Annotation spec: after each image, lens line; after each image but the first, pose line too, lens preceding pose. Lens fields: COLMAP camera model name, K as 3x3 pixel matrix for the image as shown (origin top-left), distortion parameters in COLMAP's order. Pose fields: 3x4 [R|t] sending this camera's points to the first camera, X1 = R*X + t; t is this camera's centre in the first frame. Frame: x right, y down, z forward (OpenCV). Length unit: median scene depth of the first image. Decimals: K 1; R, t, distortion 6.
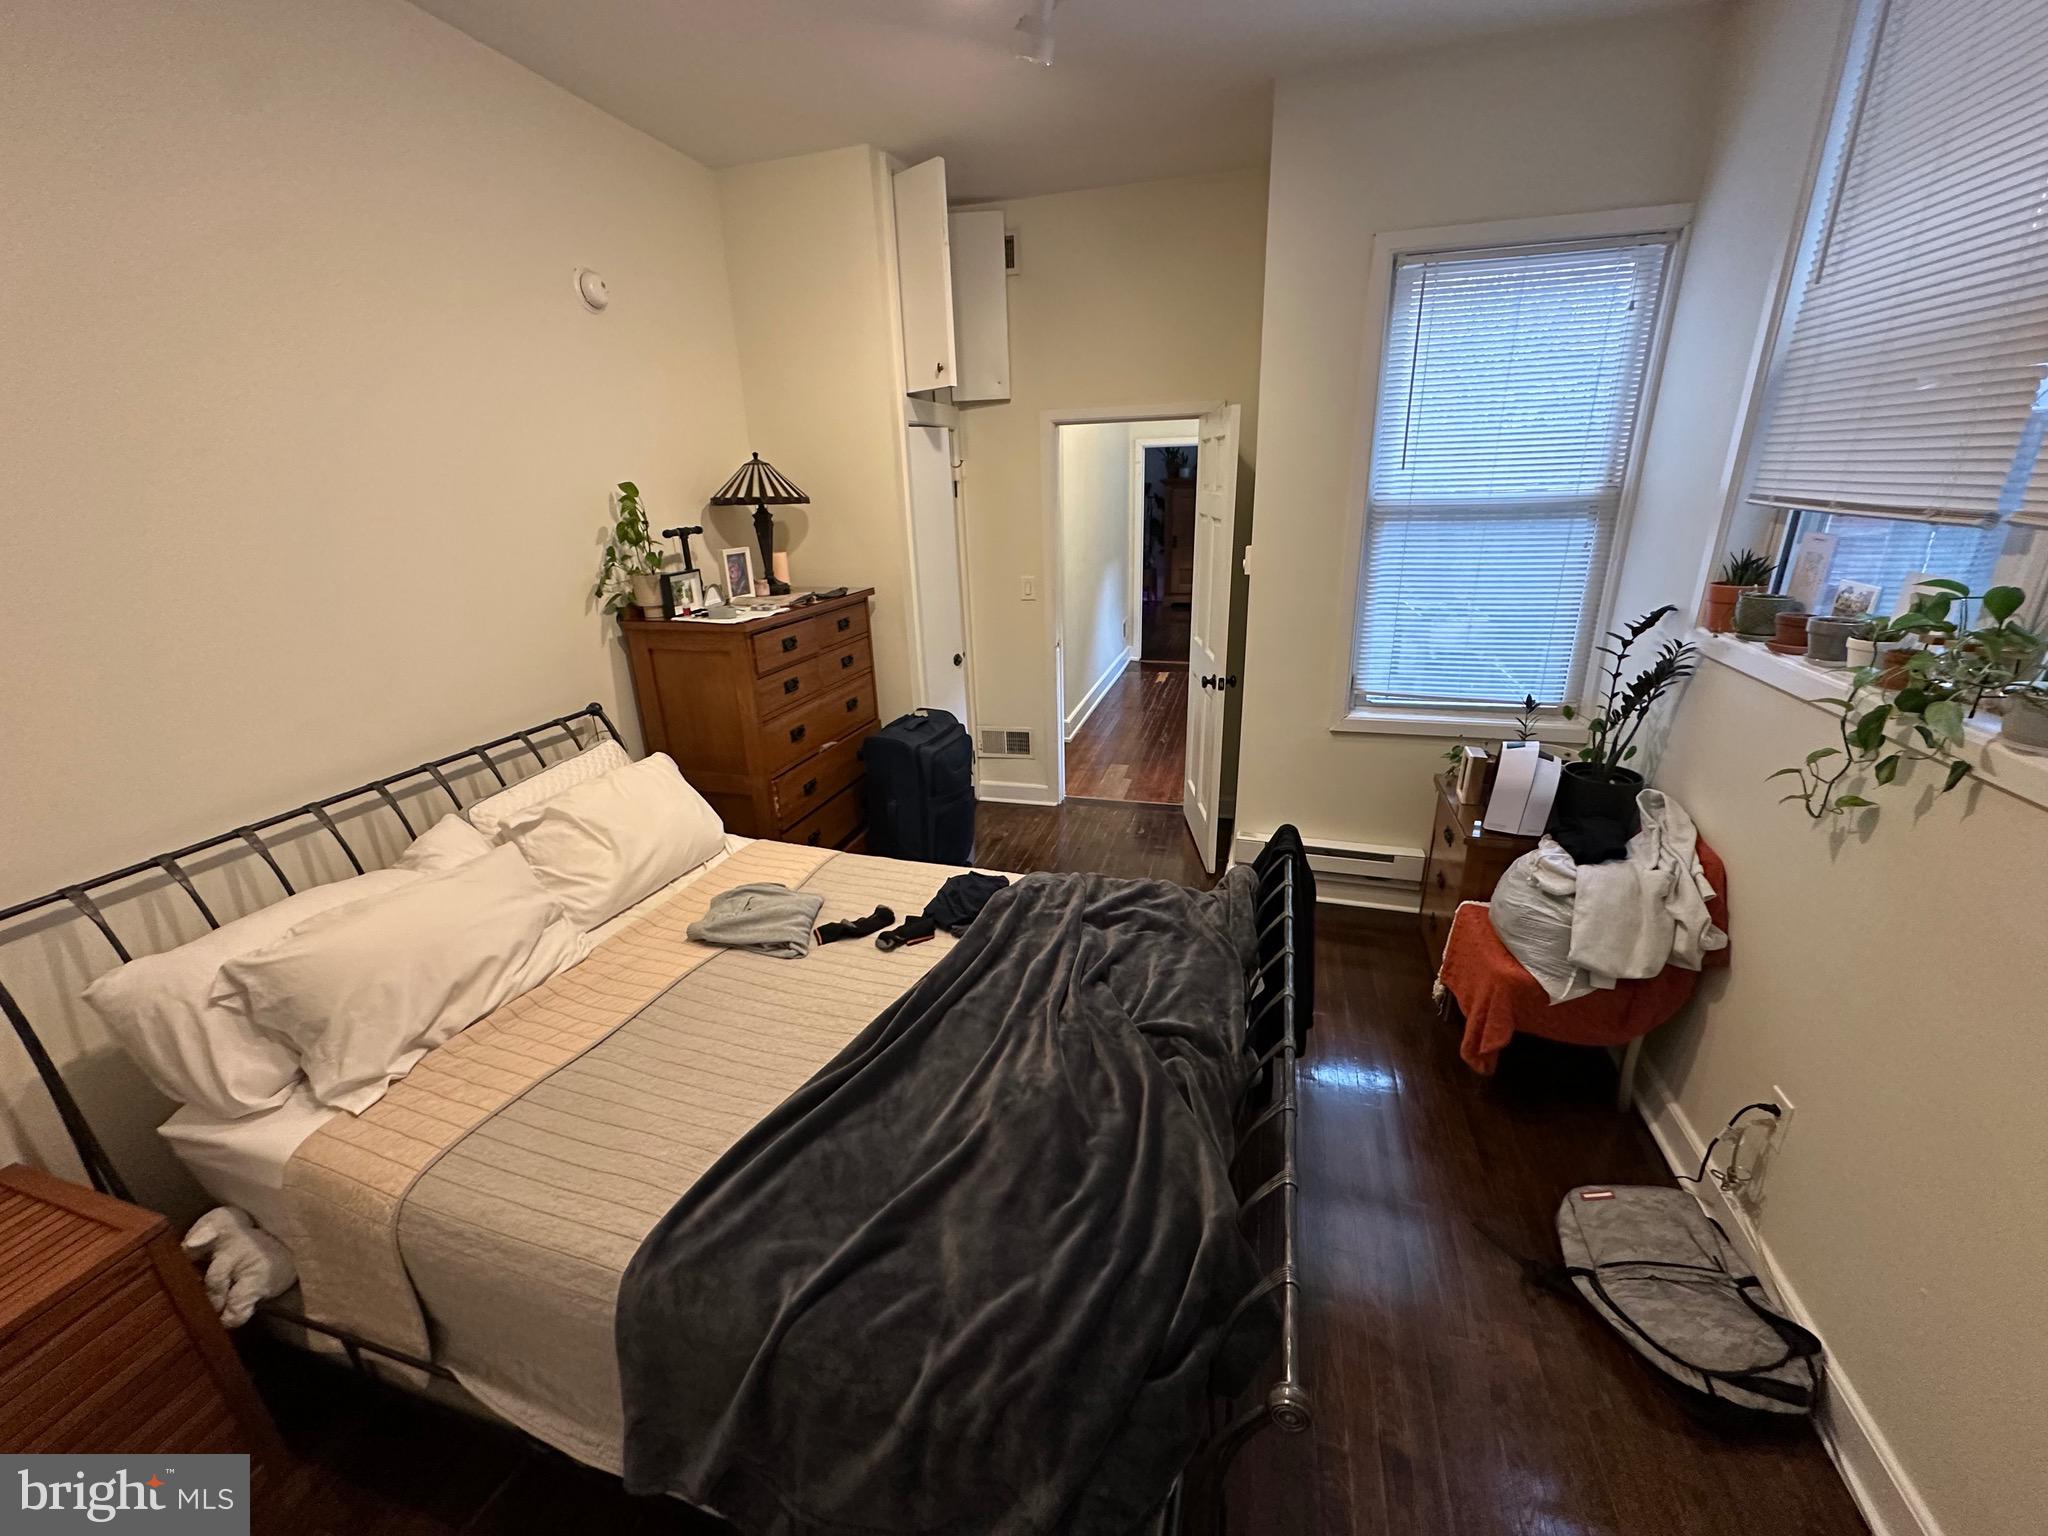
lens RADIAL K [[812.2, 0, 1024.0], [0, 812.2, 768.0], [0, 0, 1]] dist [0.000158, 0.000286]
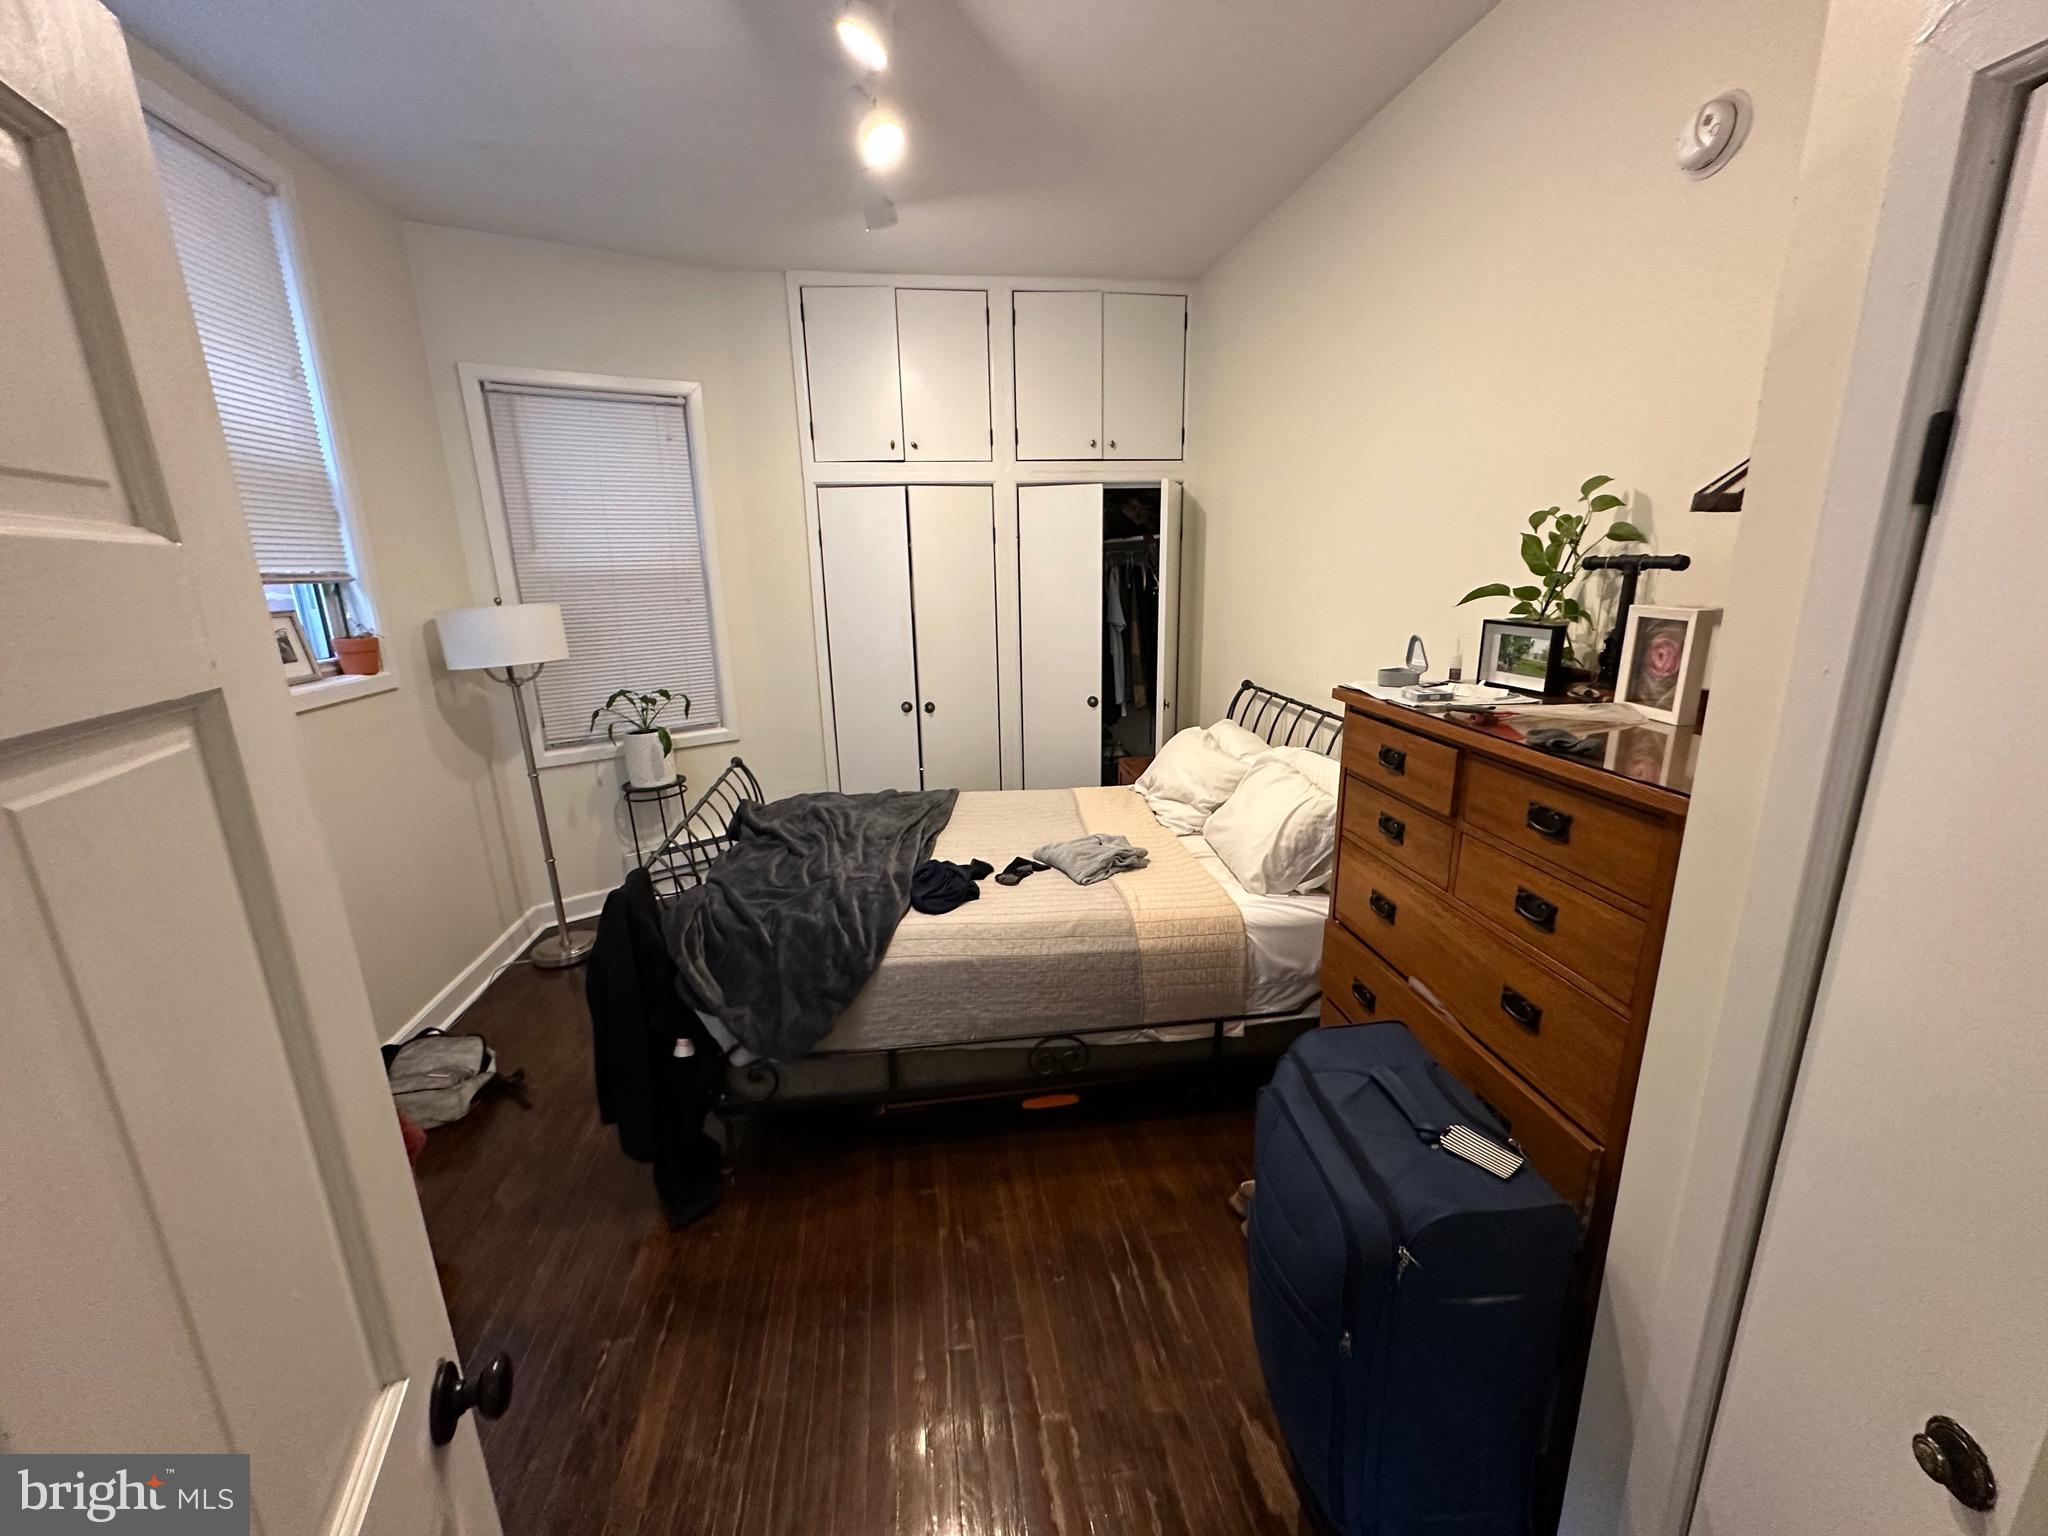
lens RADIAL K [[812.2, 0, 1024.0], [0, 812.2, 768.0], [0, 0, 1]] dist [0.000158, 0.000286]
pose [[-0.911259, 0.153791, -0.382040, 0.172019], [-0.085689, 0.836552, 0.541145, -0.436873], [0.402820, 0.525860, -0.749138, 1.326700]]
